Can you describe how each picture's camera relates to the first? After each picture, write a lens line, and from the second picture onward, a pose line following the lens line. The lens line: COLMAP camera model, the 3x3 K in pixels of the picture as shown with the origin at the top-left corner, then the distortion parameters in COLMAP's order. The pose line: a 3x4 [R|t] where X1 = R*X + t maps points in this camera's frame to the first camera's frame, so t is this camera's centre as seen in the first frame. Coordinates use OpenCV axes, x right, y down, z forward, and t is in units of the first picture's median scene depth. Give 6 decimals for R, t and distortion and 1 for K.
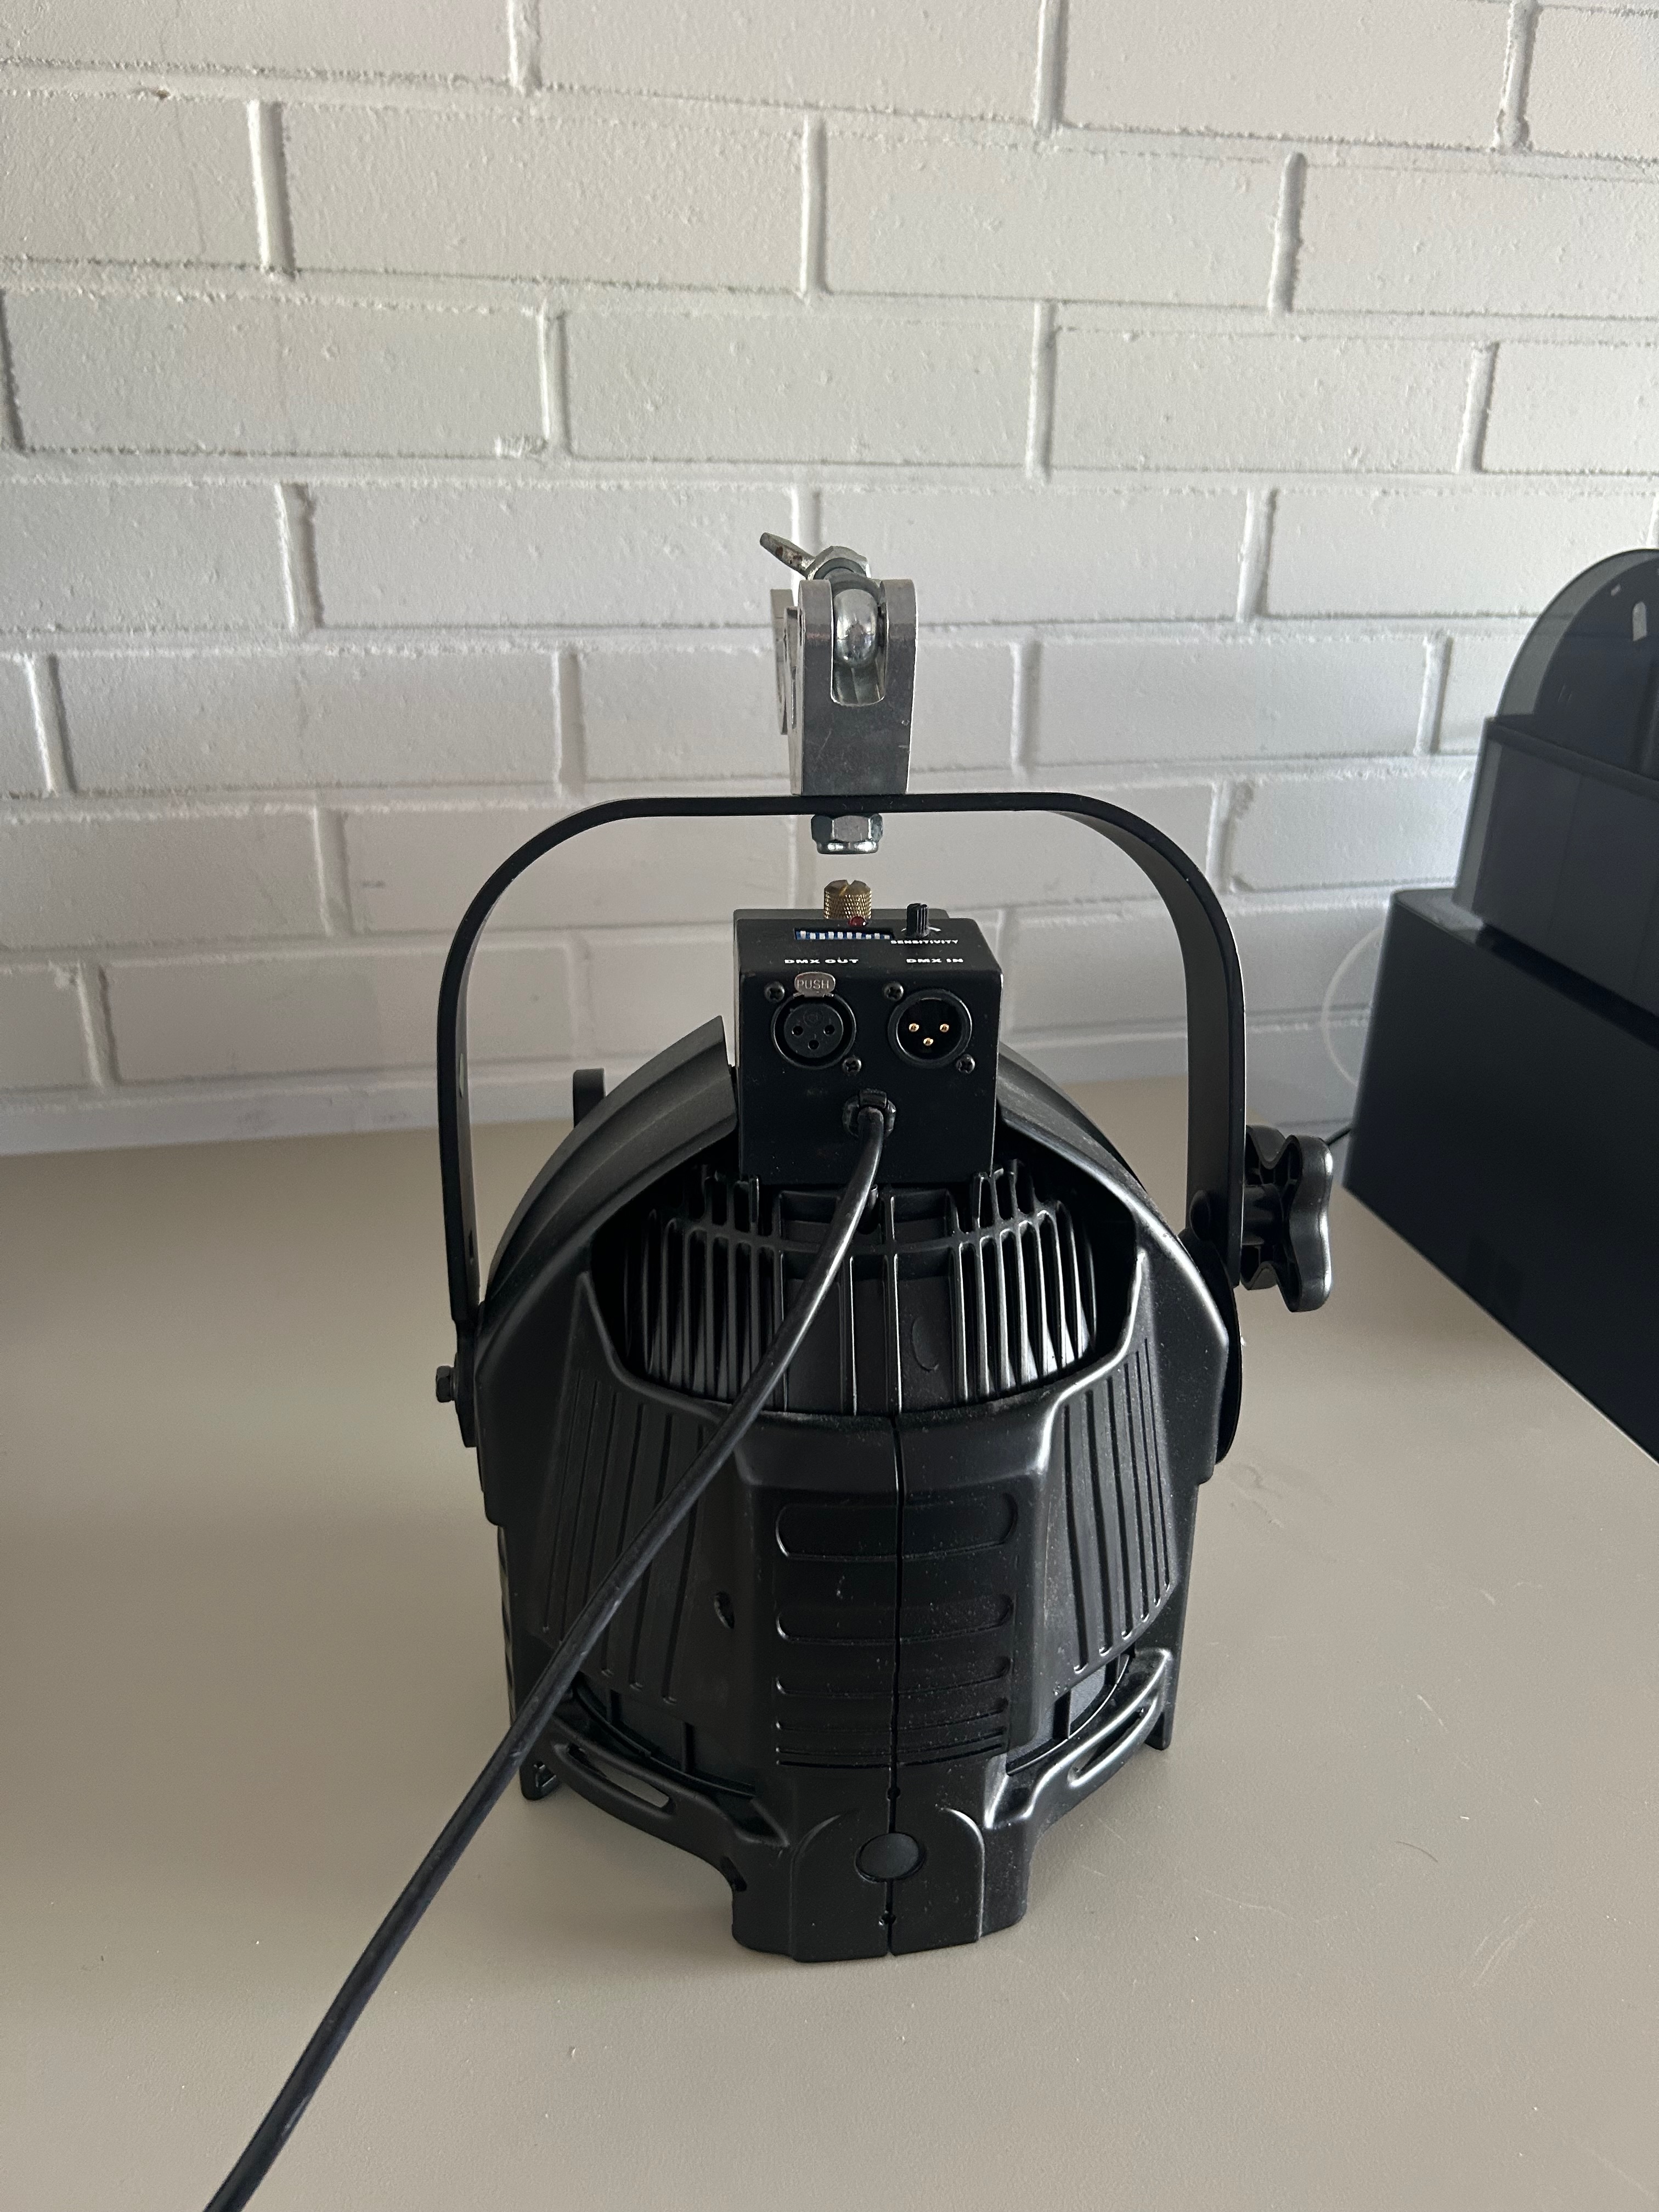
lens RADIAL K [[1632.3, 0, 837.7], [0, 1632.3, 1102.4], [0, 0, 1]] dist [0.028152, -0.033844]
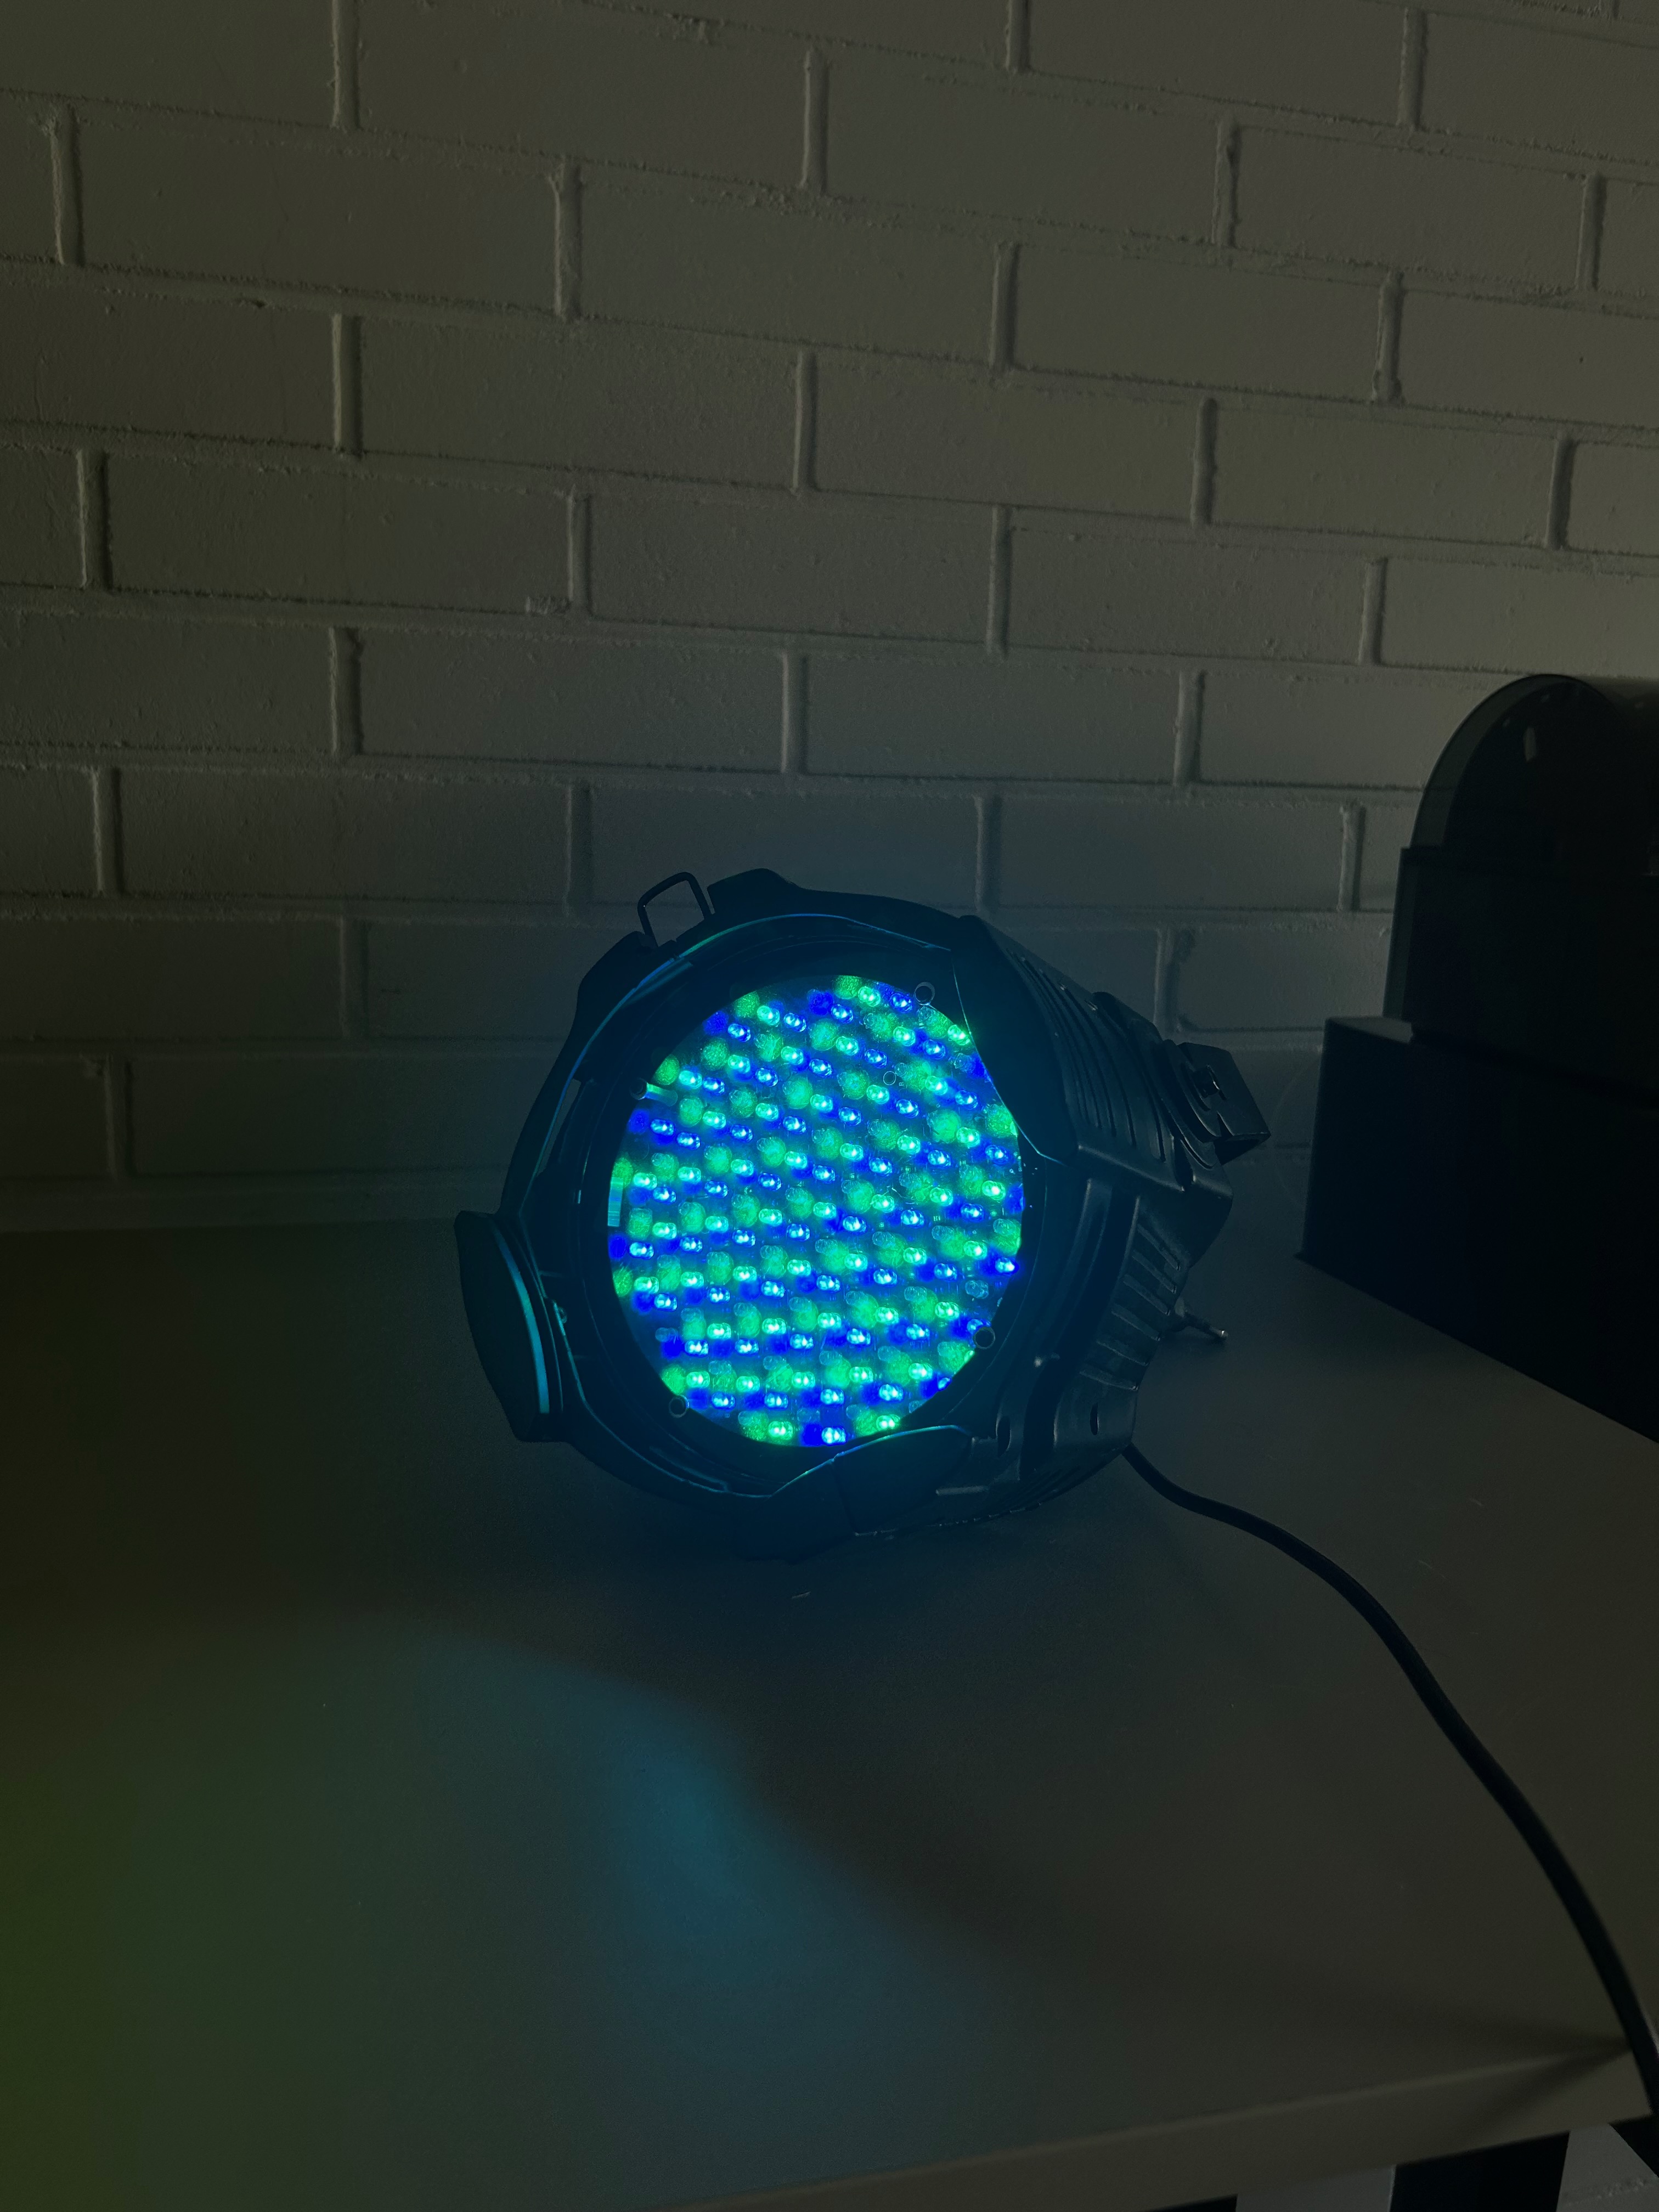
lens RADIAL K [[1632.3, 0, 813.7], [0, 1632.3, 1125.3], [0, 0, 1]] dist [0.028152, -0.033844]
pose [[0.999443, 0.006583, 0.032708, -0.041007], [0.000213, 0.979062, -0.203565, 0.175056], [-0.033363, 0.203458, 0.978515, -0.043699]]
